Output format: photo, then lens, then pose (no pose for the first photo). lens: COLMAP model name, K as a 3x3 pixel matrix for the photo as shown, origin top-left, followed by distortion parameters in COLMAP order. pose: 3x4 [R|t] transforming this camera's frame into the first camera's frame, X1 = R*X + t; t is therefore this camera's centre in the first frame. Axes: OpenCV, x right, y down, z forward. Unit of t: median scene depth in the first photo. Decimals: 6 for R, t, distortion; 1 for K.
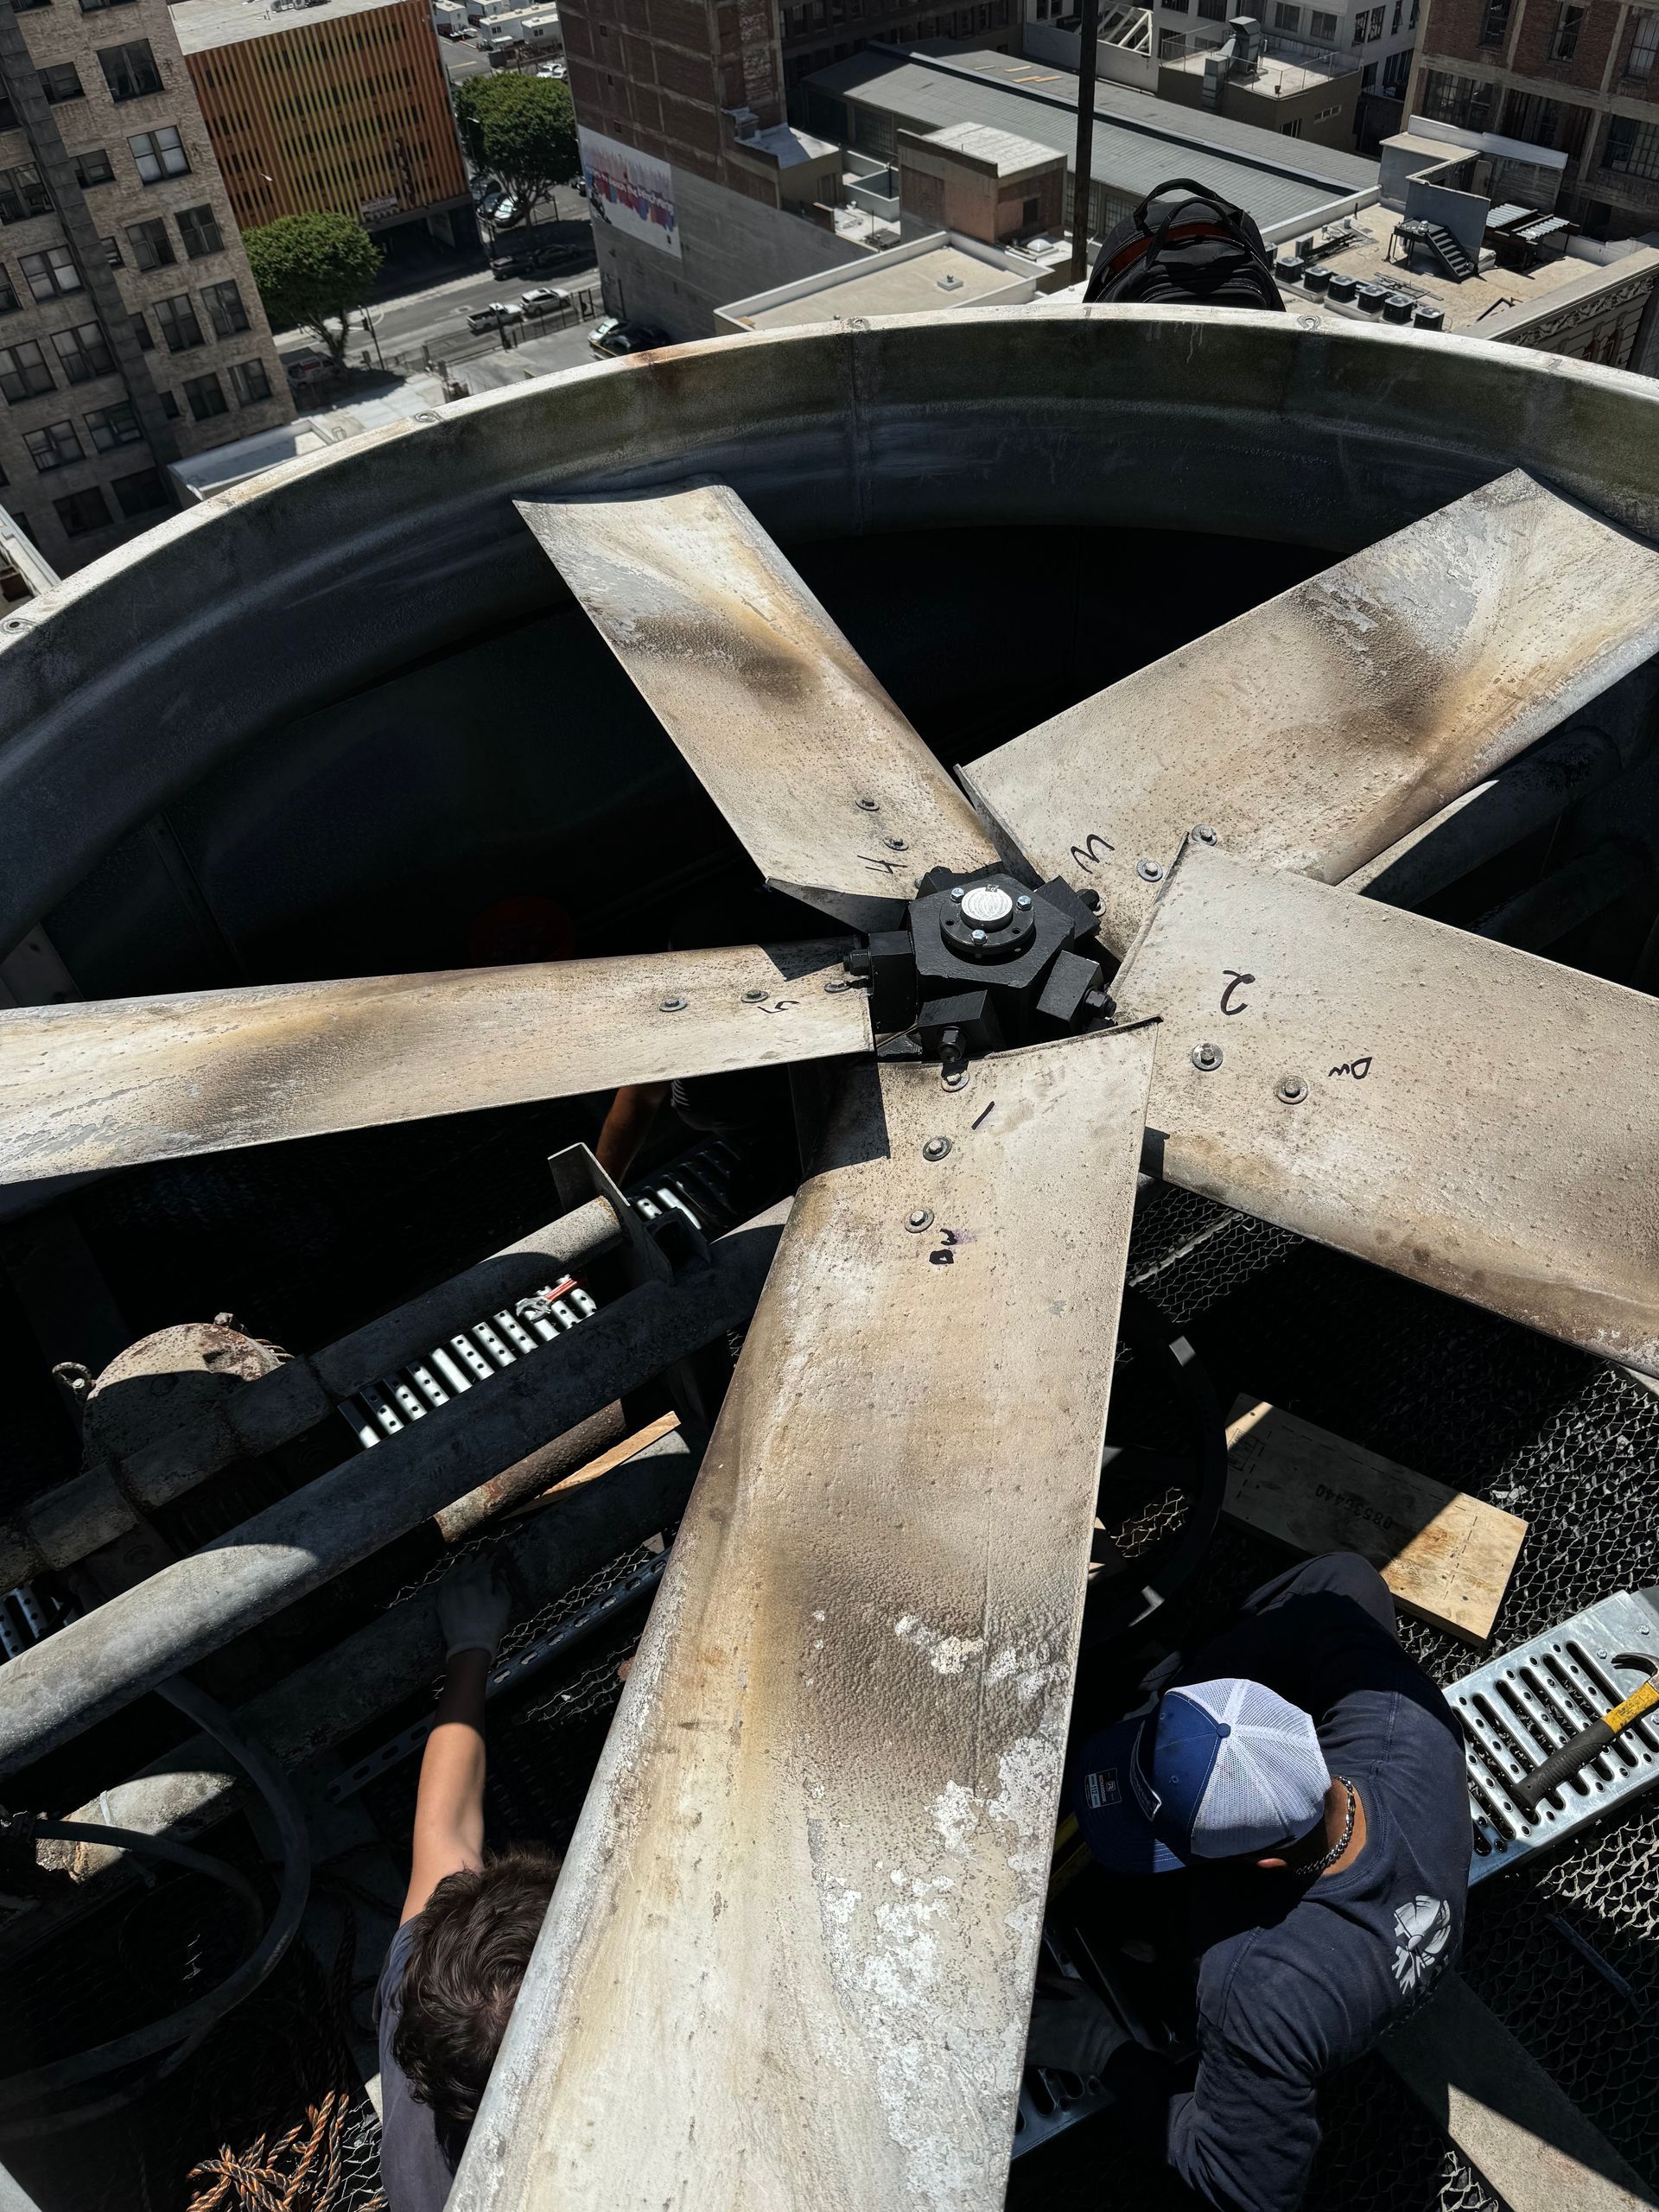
lens RADIAL K [[1518.7, 0, 803.8], [0, 1518.7, 1107.0], [0, 0, 1]] dist [0.126719, -0.282075]
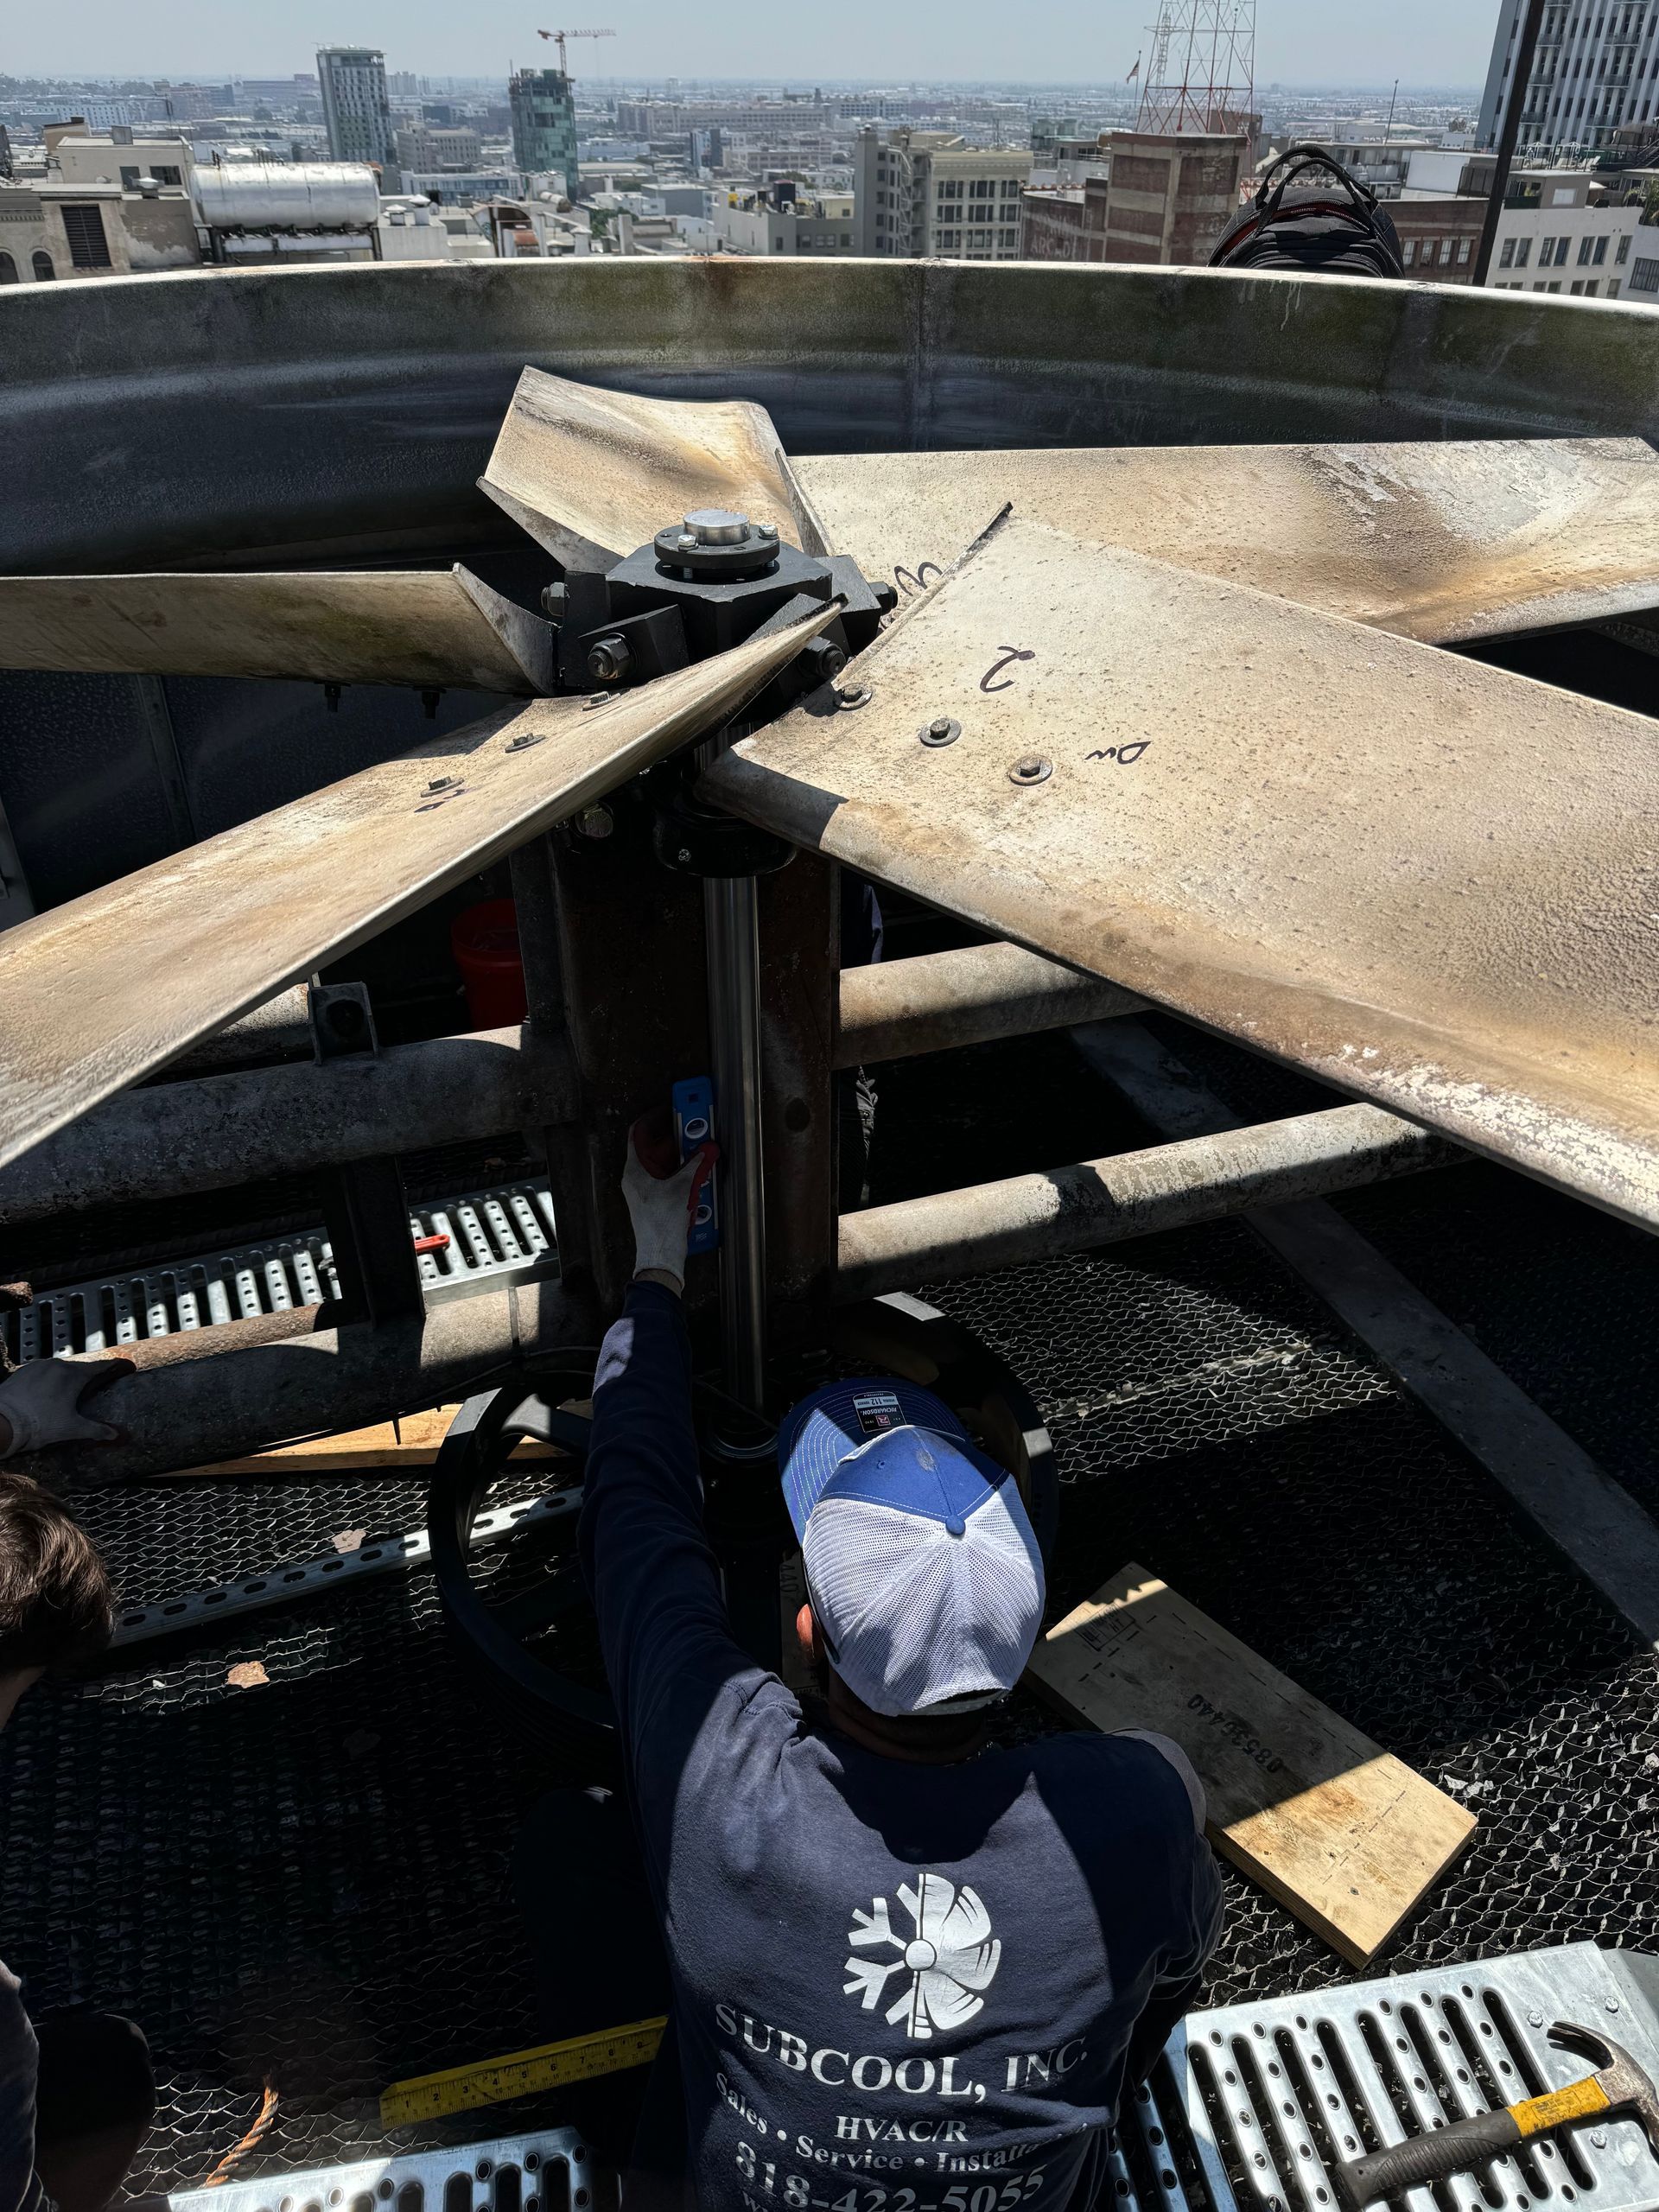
lens RADIAL K [[1531.9, 0, 798.1], [0, 1531.9, 1113.2], [0, 0, 1]] dist [0.061099, -0.138302]
pose [[0.958792, 0.215760, -0.184840, 0.251369], [-0.253308, 0.943813, -0.212254, 0.205971], [0.128658, 0.250328, 0.959574, 0.235177]]
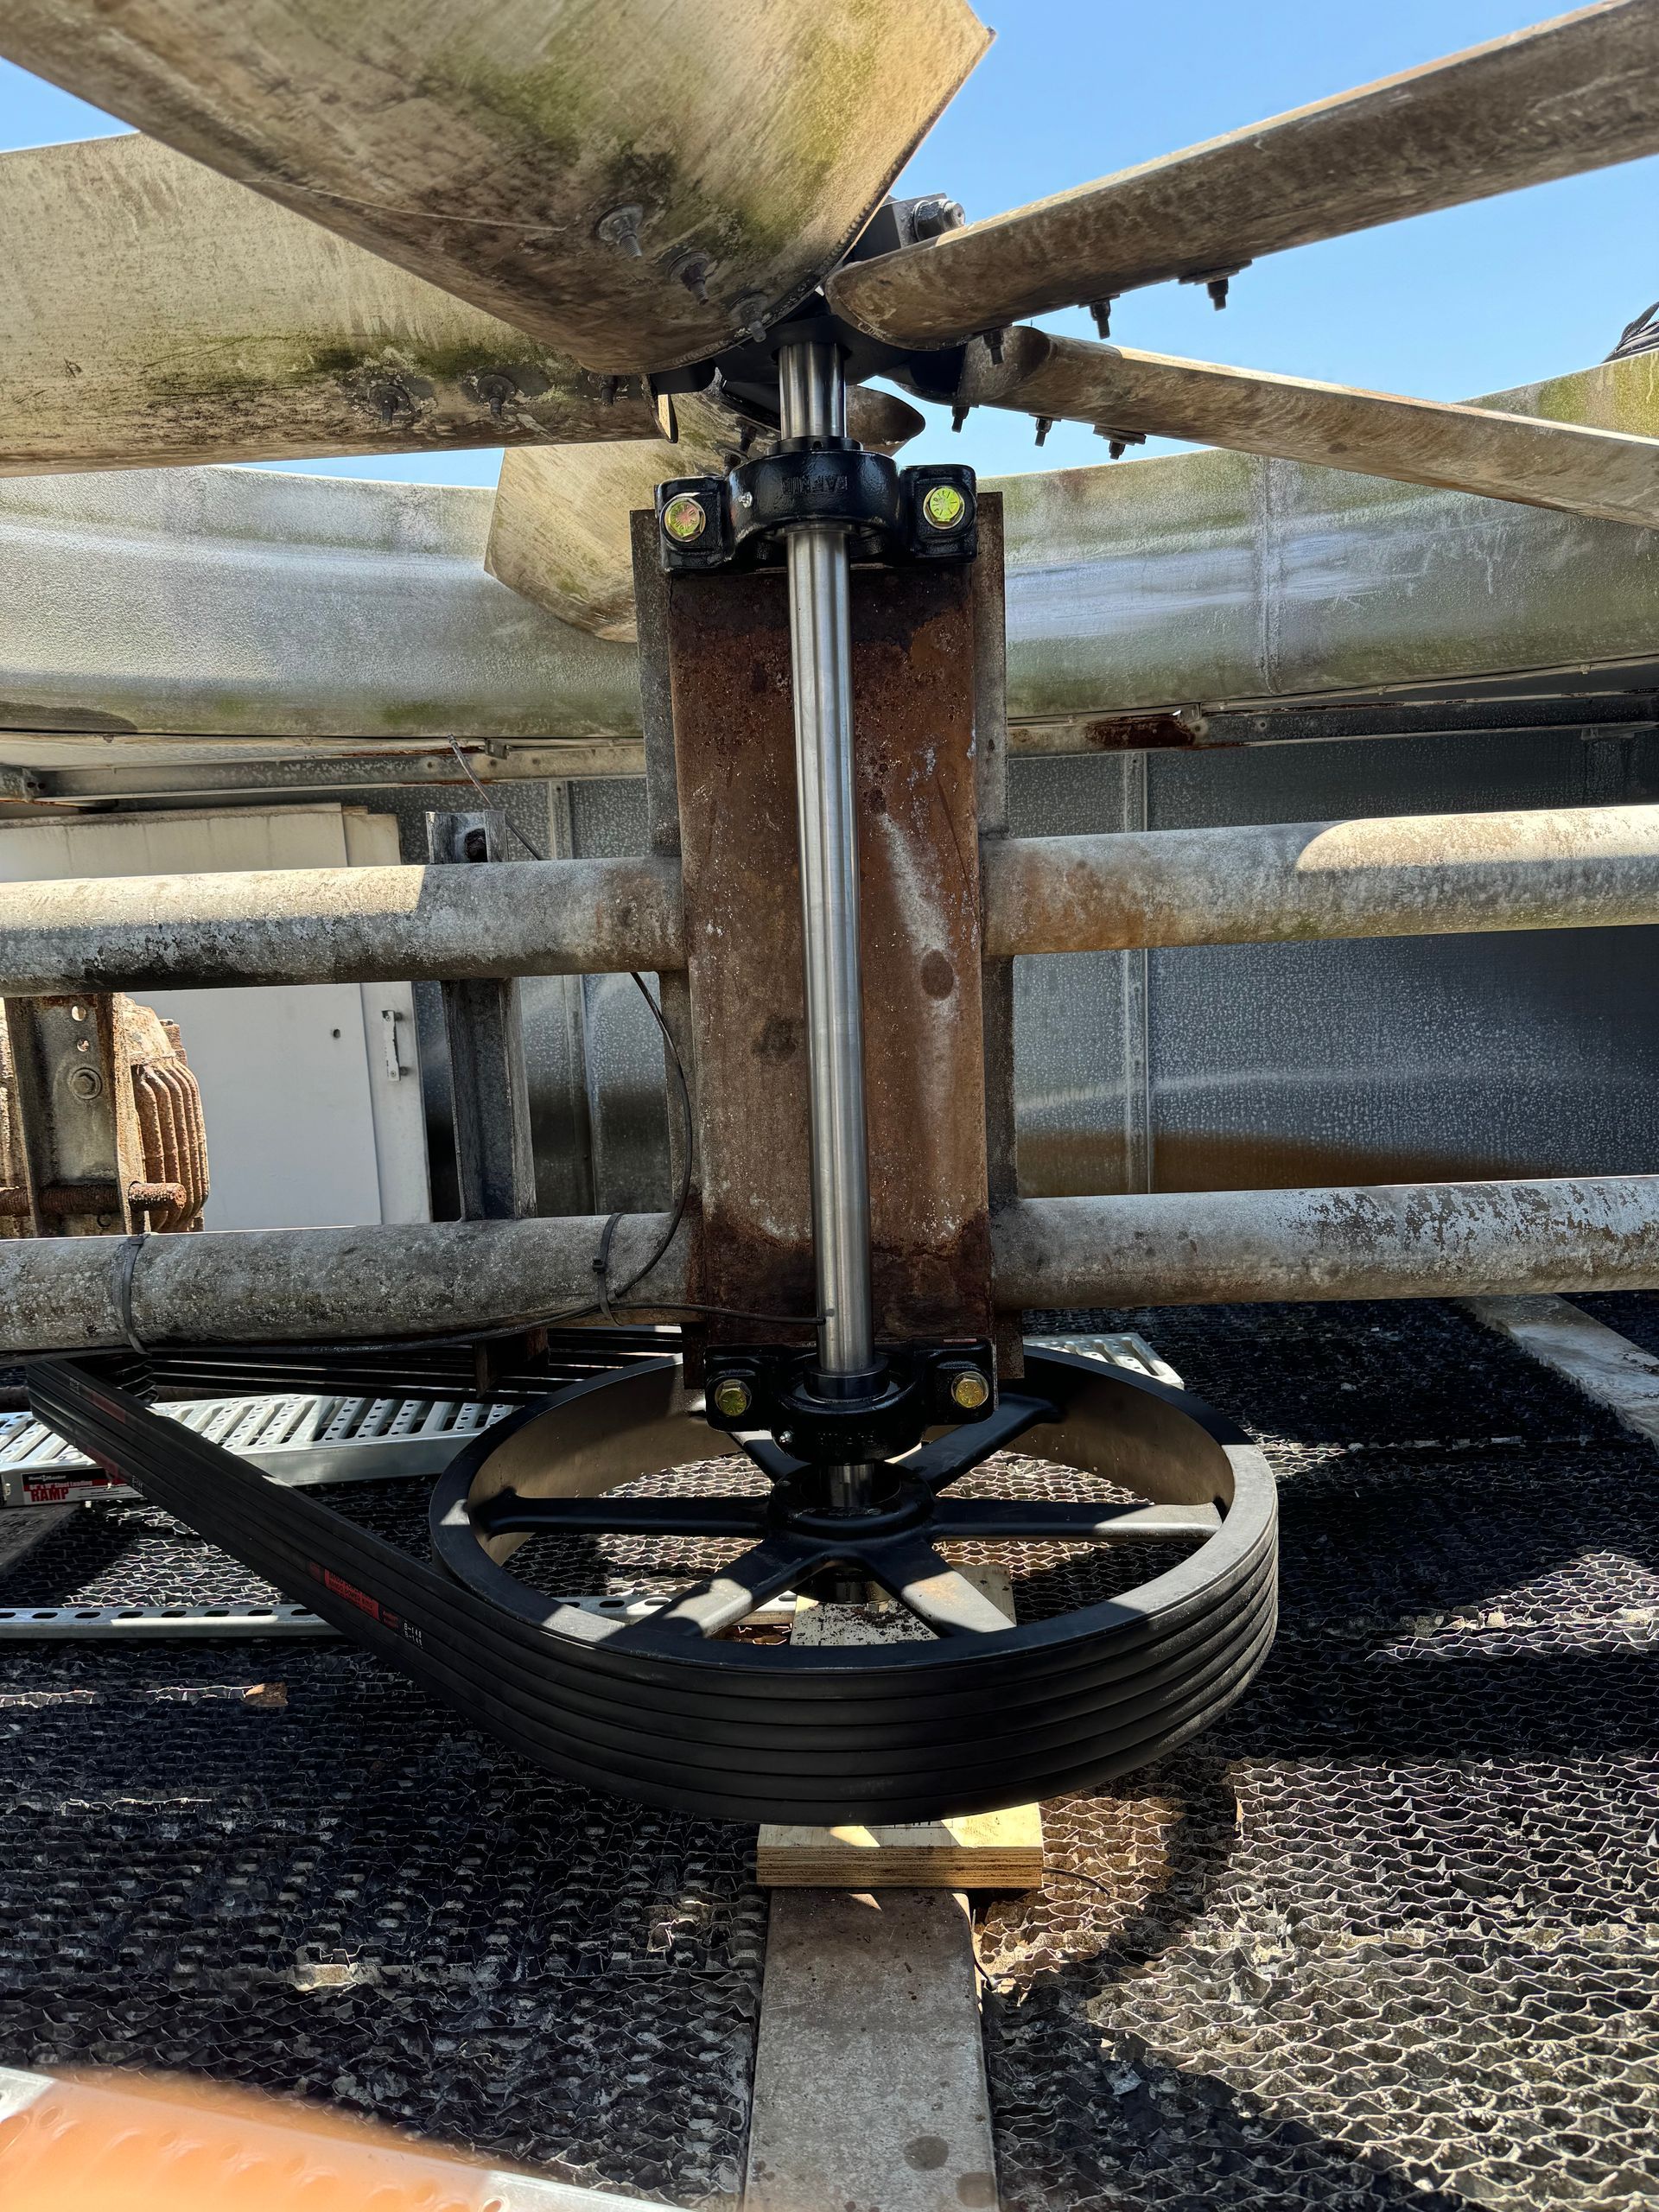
lens RADIAL K [[1518.7, 0, 803.8], [0, 1518.7, 1107.0], [0, 0, 1]] dist [0.126719, -0.282075]
pose [[0.796559, 0.137496, -0.588718, 0.436331], [-0.465995, 0.760023, -0.453005, 0.389537], [0.385153, 0.635184, 0.669476, 0.537054]]
